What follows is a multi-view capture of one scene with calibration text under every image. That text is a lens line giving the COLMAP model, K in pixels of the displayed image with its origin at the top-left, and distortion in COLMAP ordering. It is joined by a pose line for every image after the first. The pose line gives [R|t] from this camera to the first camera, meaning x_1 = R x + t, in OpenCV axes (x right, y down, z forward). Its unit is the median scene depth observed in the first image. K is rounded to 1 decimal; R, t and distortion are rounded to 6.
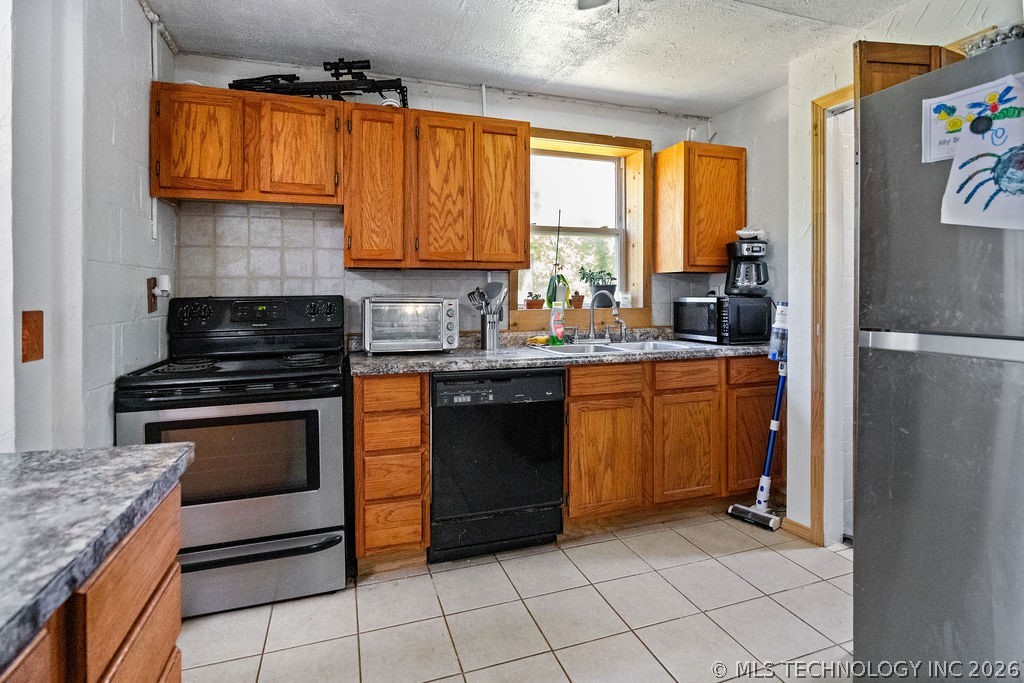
lens RADIAL K [[512.3, 0, 516.9], [0, 512.3, 294.4], [0, 0, 1]] dist [-0.016414, -0.000017]
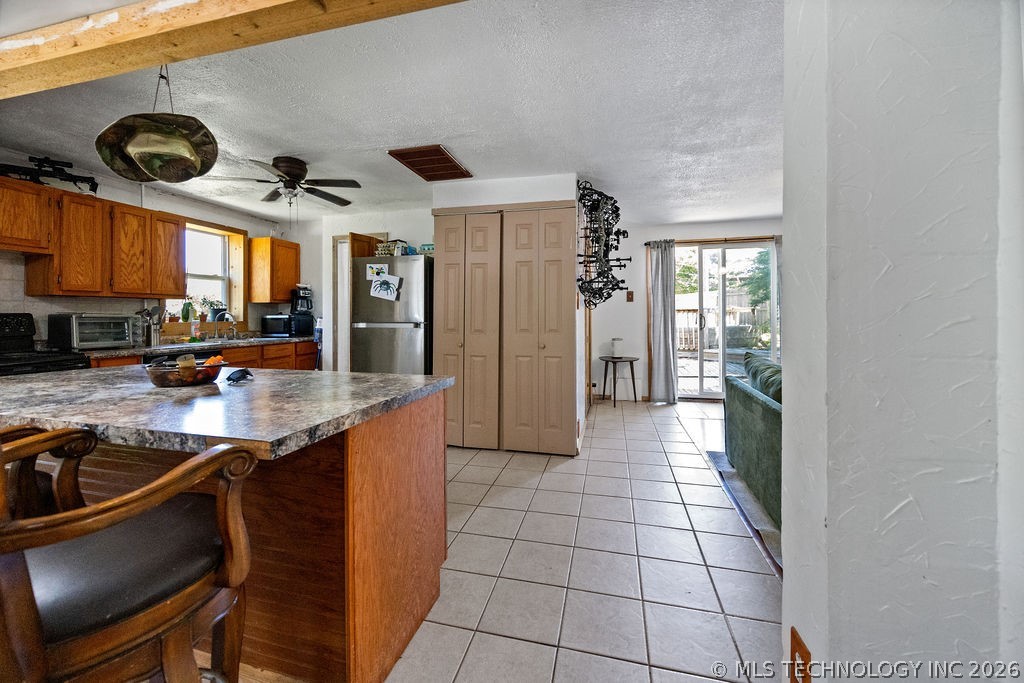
lens RADIAL K [[404.1, 0, 512.0], [0, 404.1, 315.2], [0, 0, 1]] dist [-0.001470, -0.000117]
pose [[0.549064, 0.001328, 0.835779, -0.562177], [0.002518, 0.999992, -0.003244, 0.014641], [-0.835776, 0.003886, 0.549056, -0.779143]]
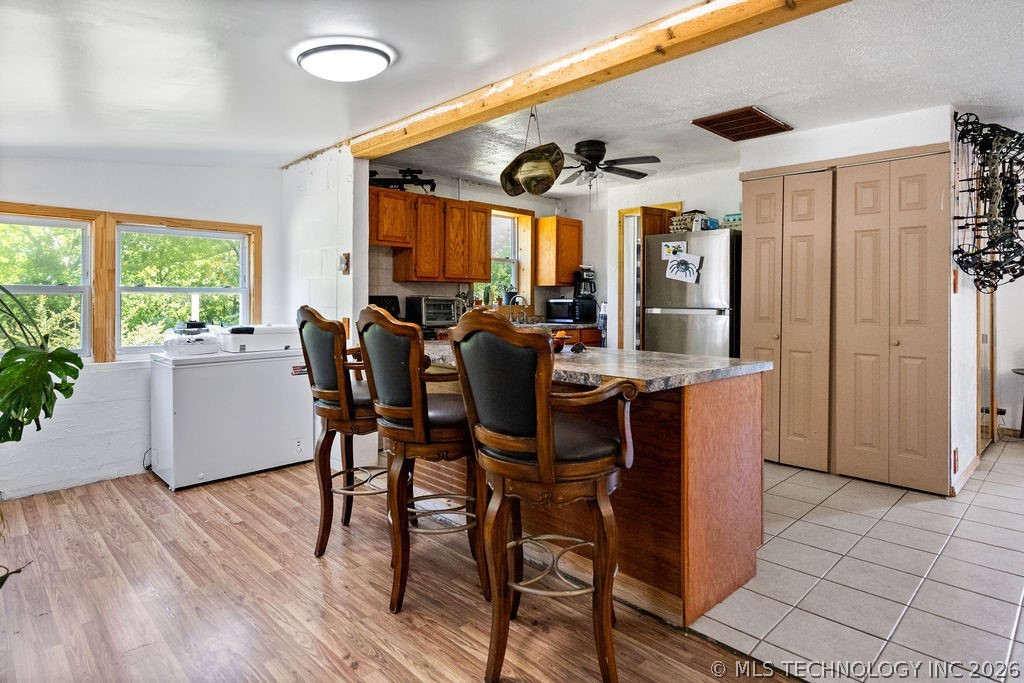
lens RADIAL K [[576.8, 0, 516.7], [0, 576.8, 300.5], [0, 0, 1]] dist [-0.002605, -0.000583]
pose [[0.901387, 0.008088, 0.432939, -0.856958], [-0.007294, 0.999967, -0.003495, 0.021894], [-0.432953, -0.000007, 0.901417, -1.013029]]
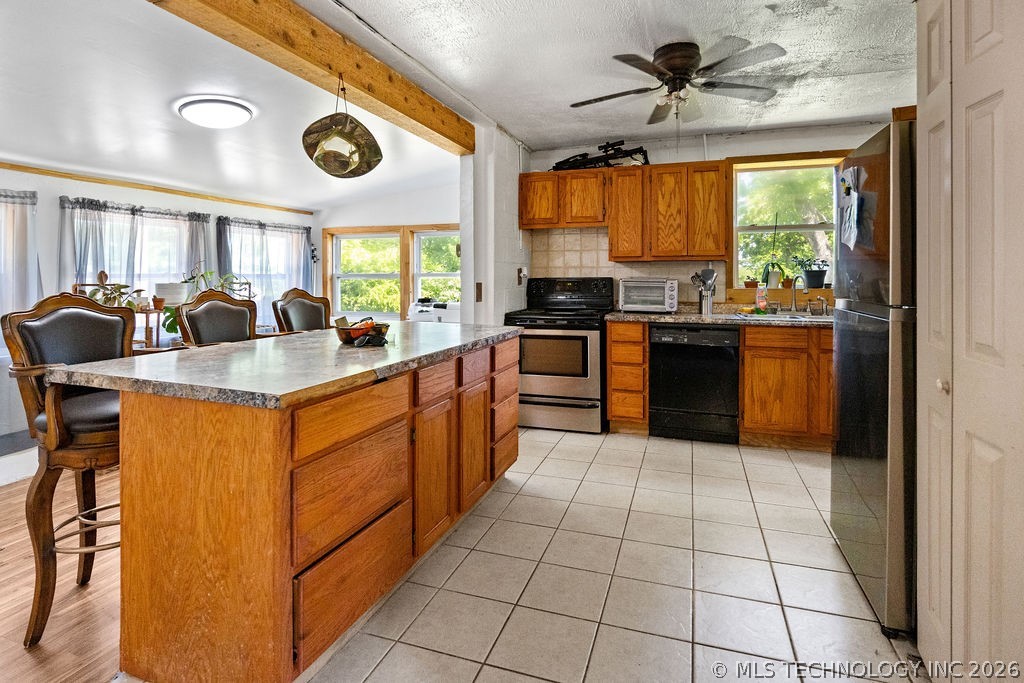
lens RADIAL K [[514.9, 0, 511.1], [0, 514.9, 274.5], [0, 0, 1]] dist [-0.006112, -0.000693]
pose [[0.785044, 0.001009, -0.619439, 0.469705], [-0.004041, 0.999986, -0.003493, -0.000558], [0.619426, 0.005245, 0.785037, -0.567583]]
